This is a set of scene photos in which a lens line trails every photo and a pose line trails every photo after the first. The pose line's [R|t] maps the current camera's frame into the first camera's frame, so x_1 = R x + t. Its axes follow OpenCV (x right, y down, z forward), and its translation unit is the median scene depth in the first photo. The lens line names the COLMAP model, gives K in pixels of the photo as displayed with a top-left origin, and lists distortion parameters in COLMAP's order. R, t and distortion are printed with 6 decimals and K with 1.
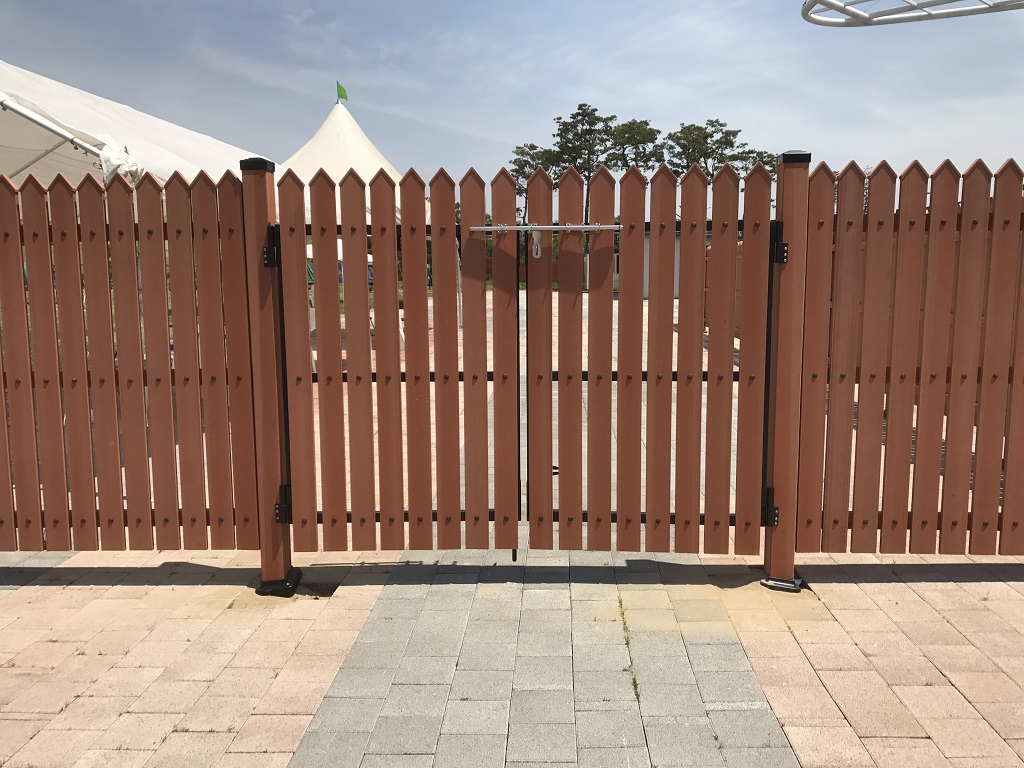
lens RADIAL K [[842.9, 0, 512.0], [0, 842.9, 384.0], [0, 0, 1]] dist [0.083876, -0.114546]
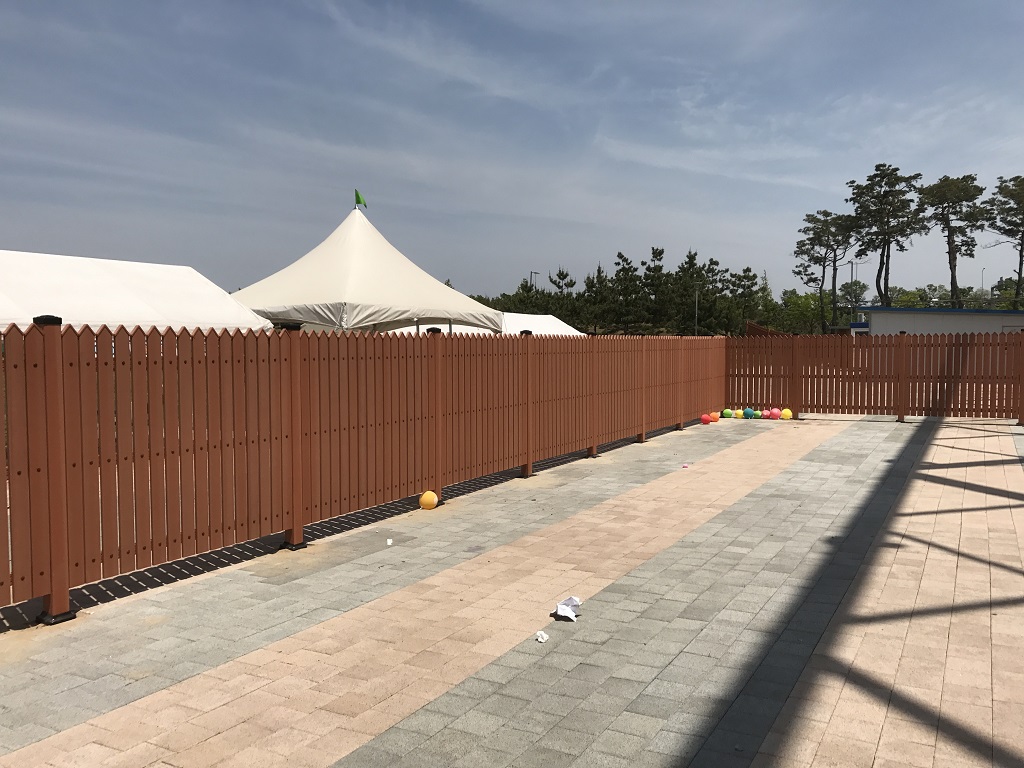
lens RADIAL K [[842.9, 0, 512.0], [0, 842.9, 384.0], [0, 0, 1]] dist [0.083876, -0.114546]
pose [[0.902401, 0.018046, -0.430519, 0.600167], [-0.054027, 0.995977, -0.071495, -0.044856], [0.427497, 0.087777, 0.899745, 0.149307]]
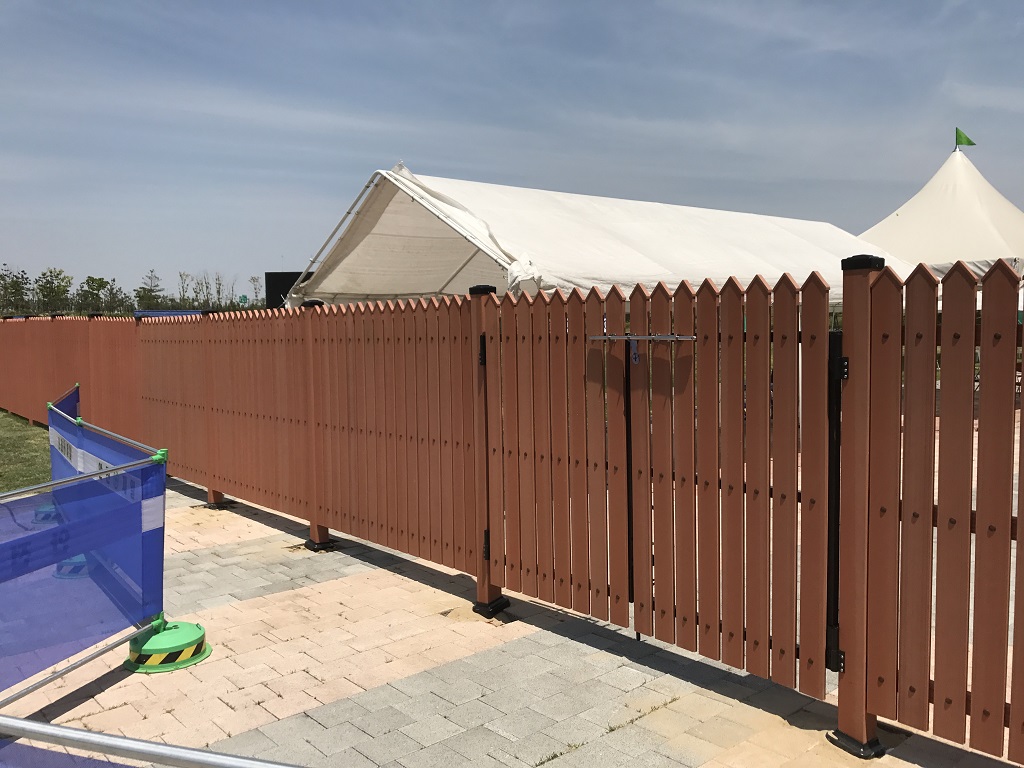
lens RADIAL K [[842.9, 0, 512.0], [0, 842.9, 384.0], [0, 0, 1]] dist [0.083876, -0.114546]
pose [[0.691428, 0.047363, -0.720891, 0.159584], [-0.086425, 0.996106, -0.017448, -0.019942], [0.717257, 0.074367, 0.692829, 0.026412]]
